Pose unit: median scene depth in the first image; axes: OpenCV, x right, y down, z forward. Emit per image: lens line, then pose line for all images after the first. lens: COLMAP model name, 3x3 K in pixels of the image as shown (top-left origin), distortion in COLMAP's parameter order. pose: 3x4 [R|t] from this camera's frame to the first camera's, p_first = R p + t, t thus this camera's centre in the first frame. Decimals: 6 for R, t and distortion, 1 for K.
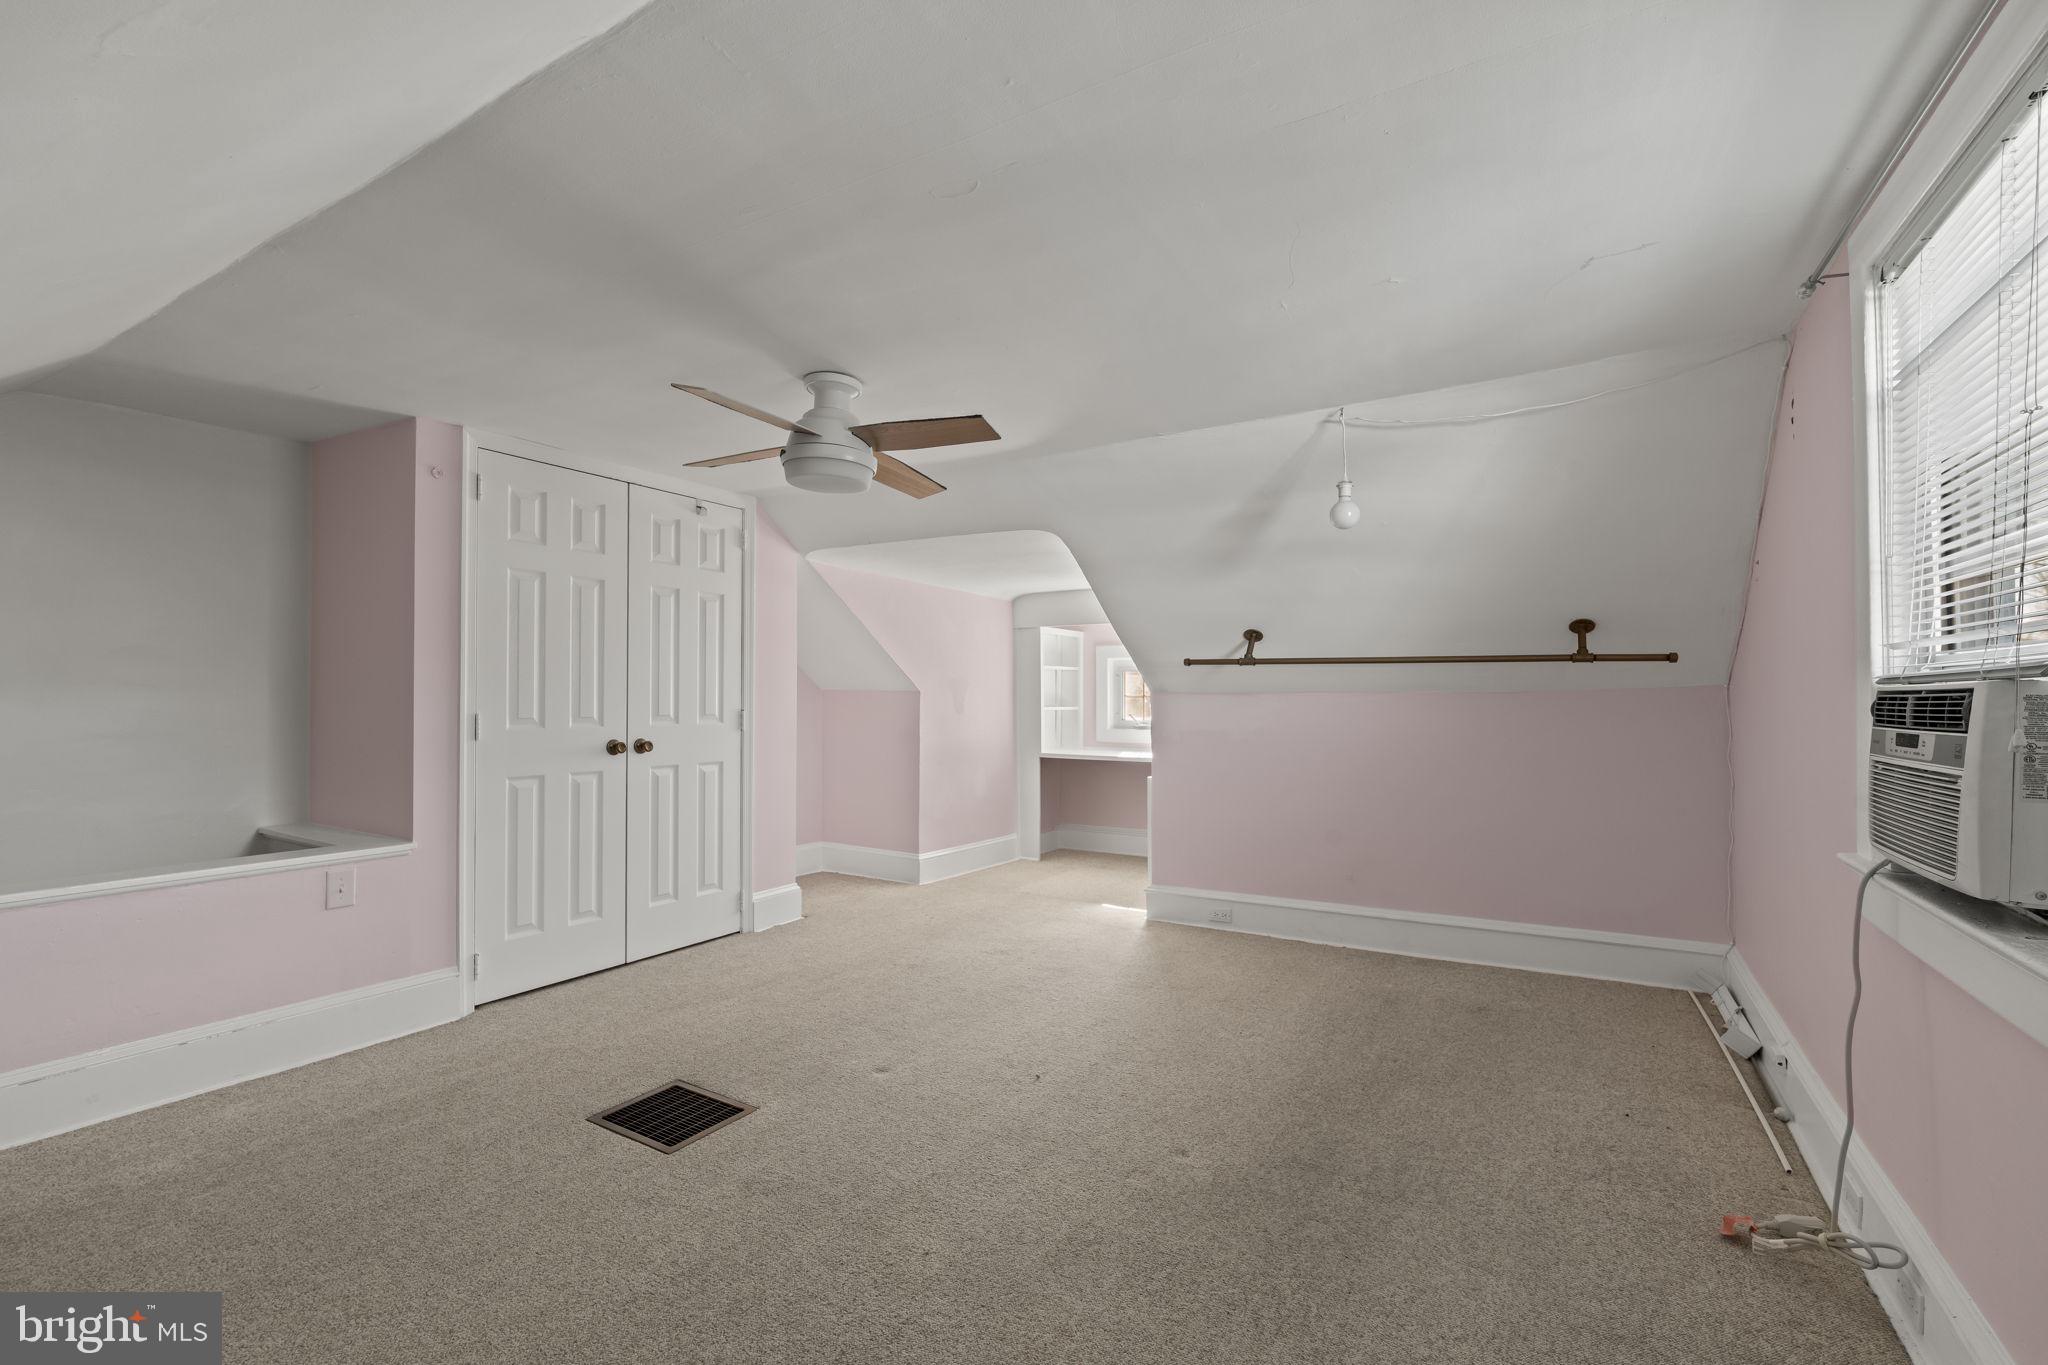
lens RADIAL K [[892.5, 0, 1025.5], [0, 892.5, 688.4], [0, 0, 1]] dist [-0.005763, 0.000298]
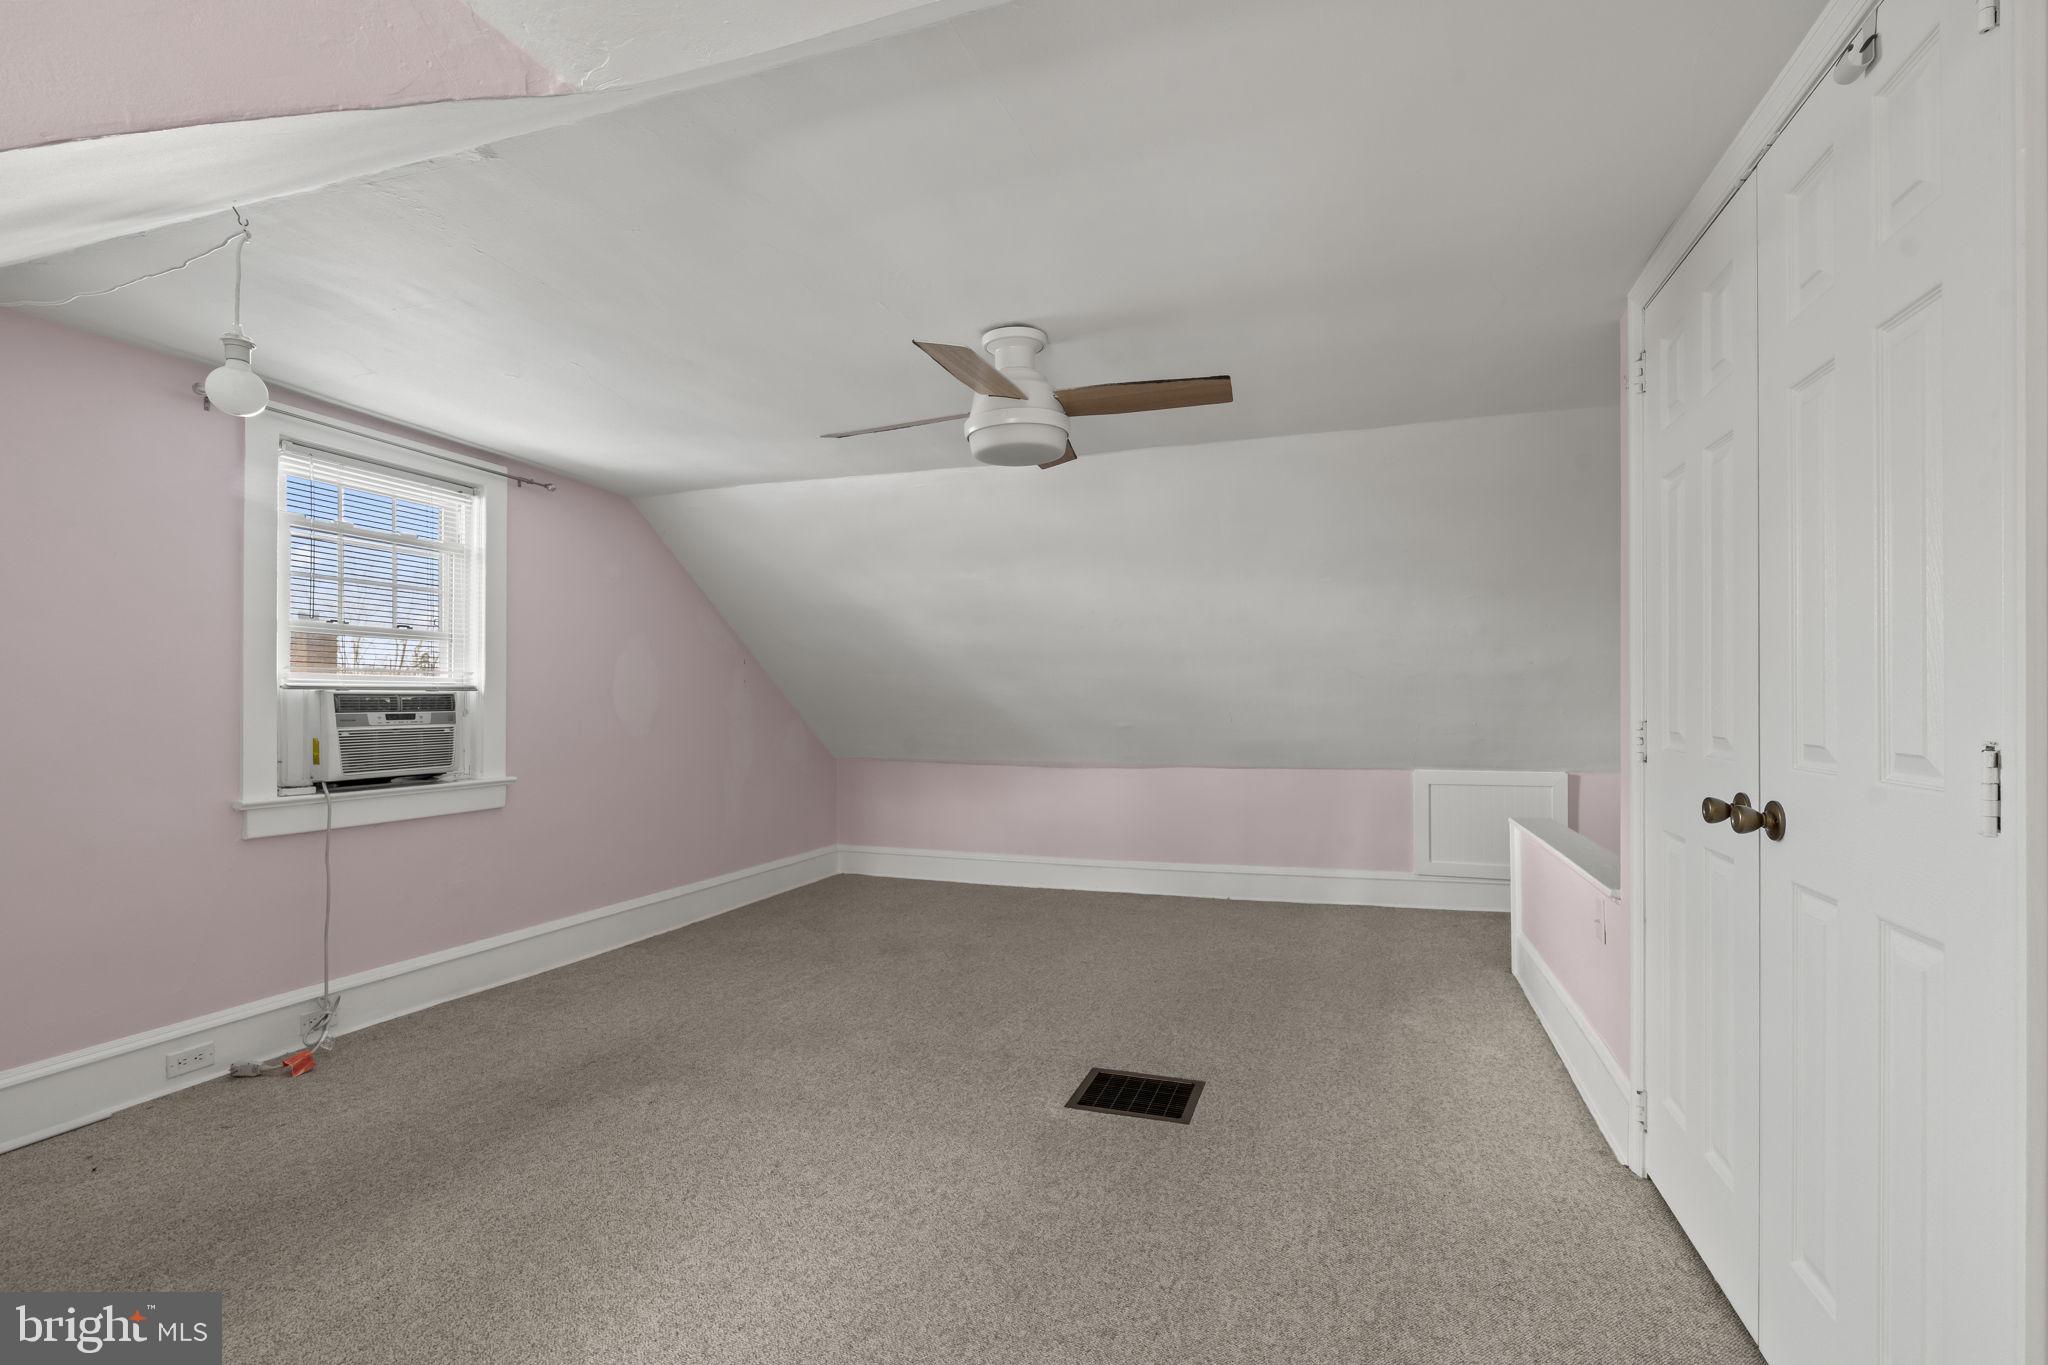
lens RADIAL K [[892.5, 0, 1025.5], [0, 892.5, 688.4], [0, 0, 1]] dist [-0.005763, 0.000298]
pose [[-0.980277, -0.003550, -0.197597, -0.052043], [0.000029, 0.999836, -0.018105, 0.015012], [0.197629, -0.017753, -0.980116, 1.907204]]
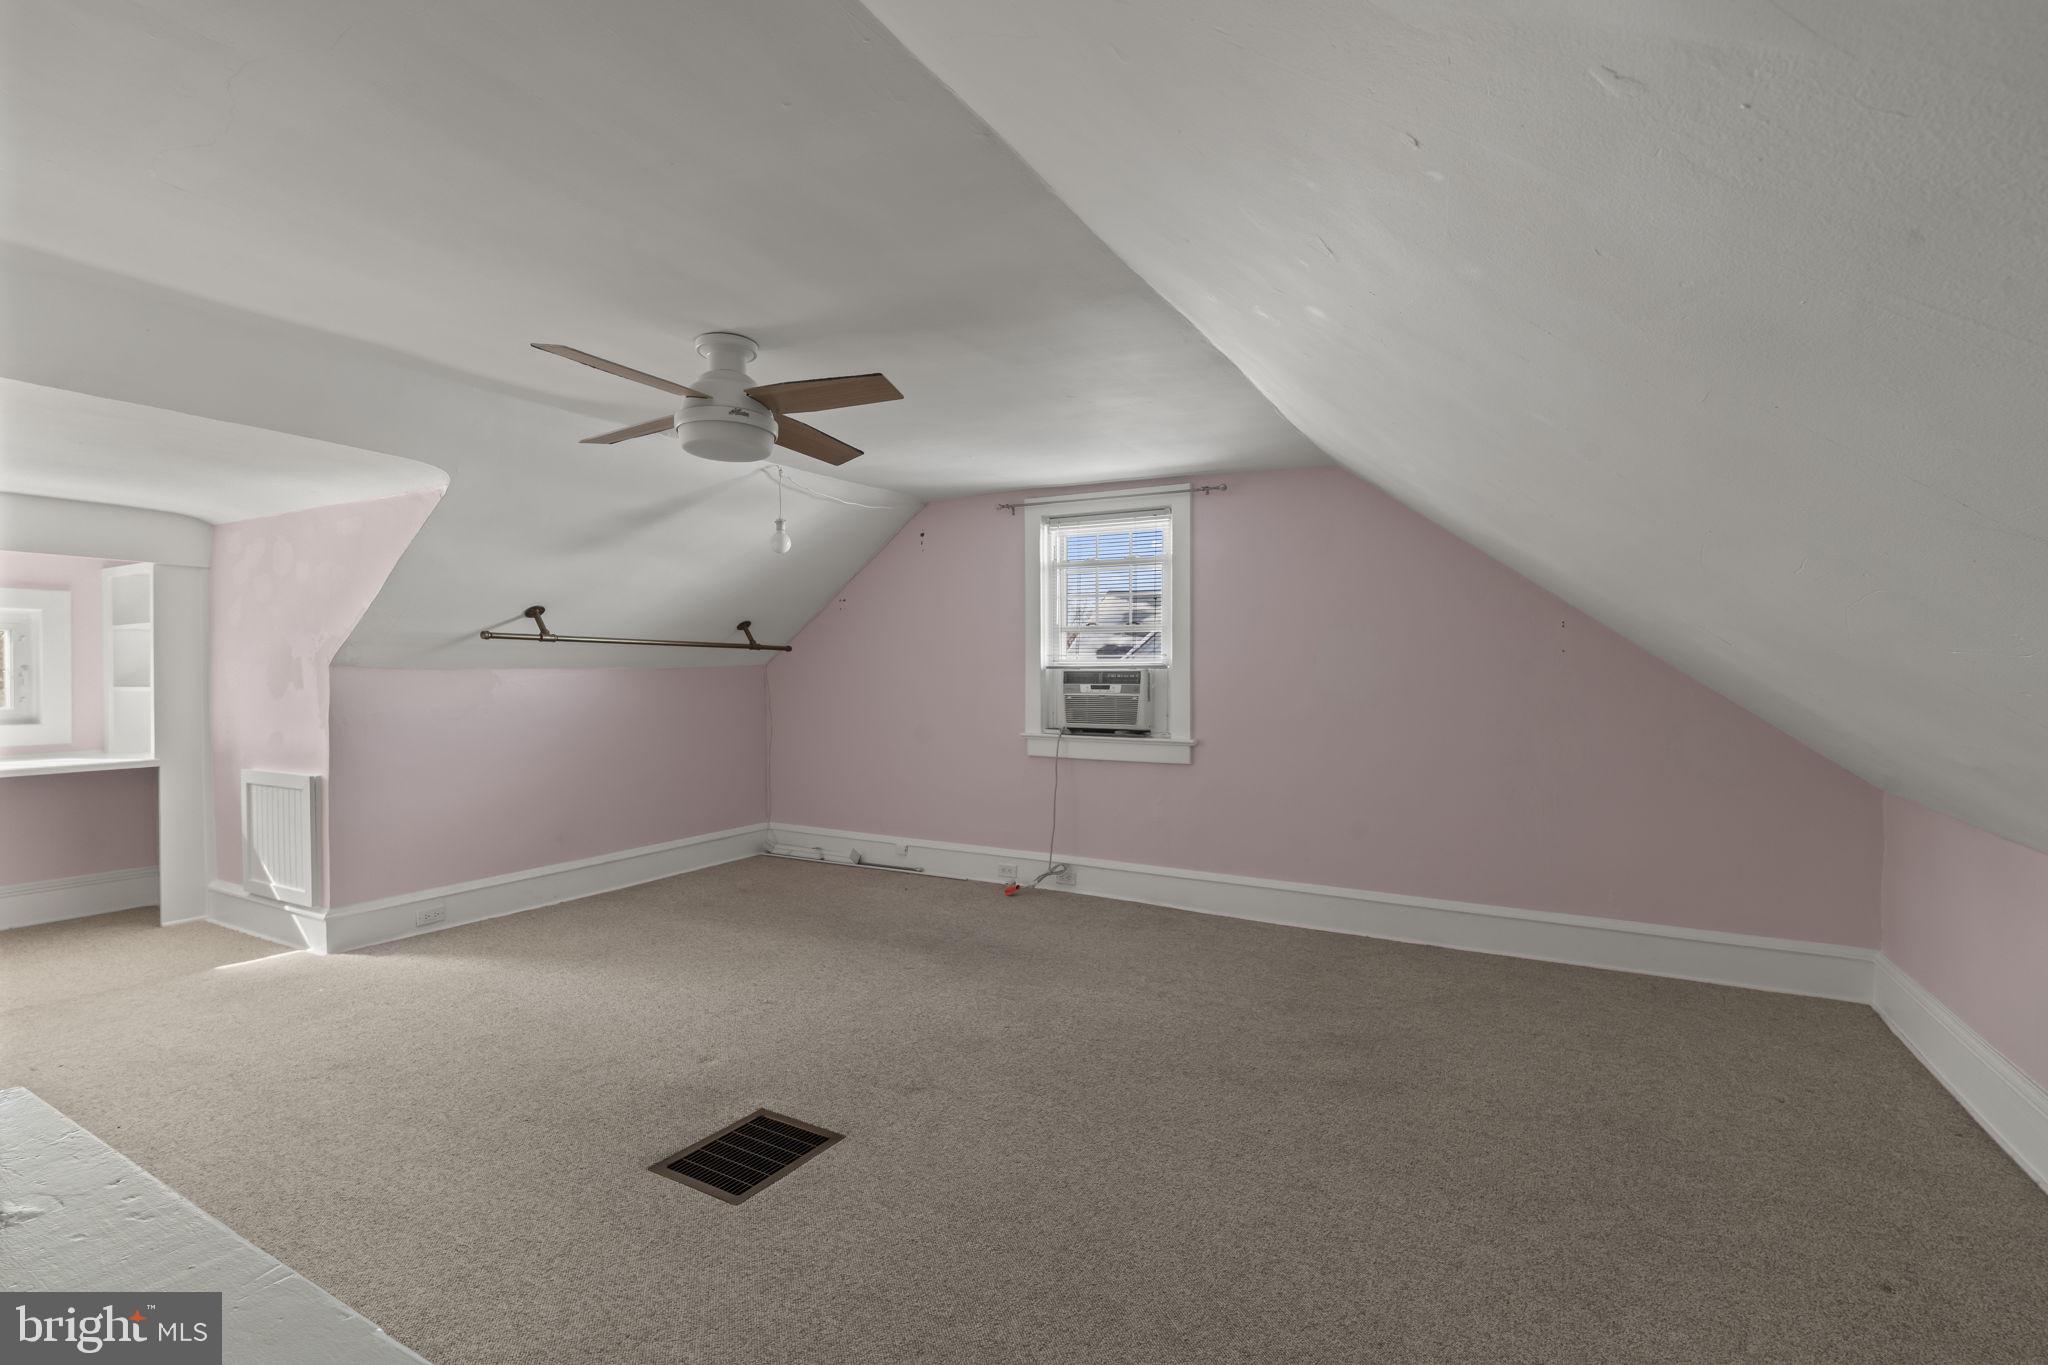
lens RADIAL K [[908.6, 0, 1077.5], [0, 908.6, 670.0], [0, 0, 1]] dist [-0.009819, -0.000010]
pose [[-0.059286, 0.004164, 0.998232, -1.224640], [-0.013028, 0.999903, -0.004945, 0.007997], [-0.998156, -0.013298, -0.059226, 0.699497]]
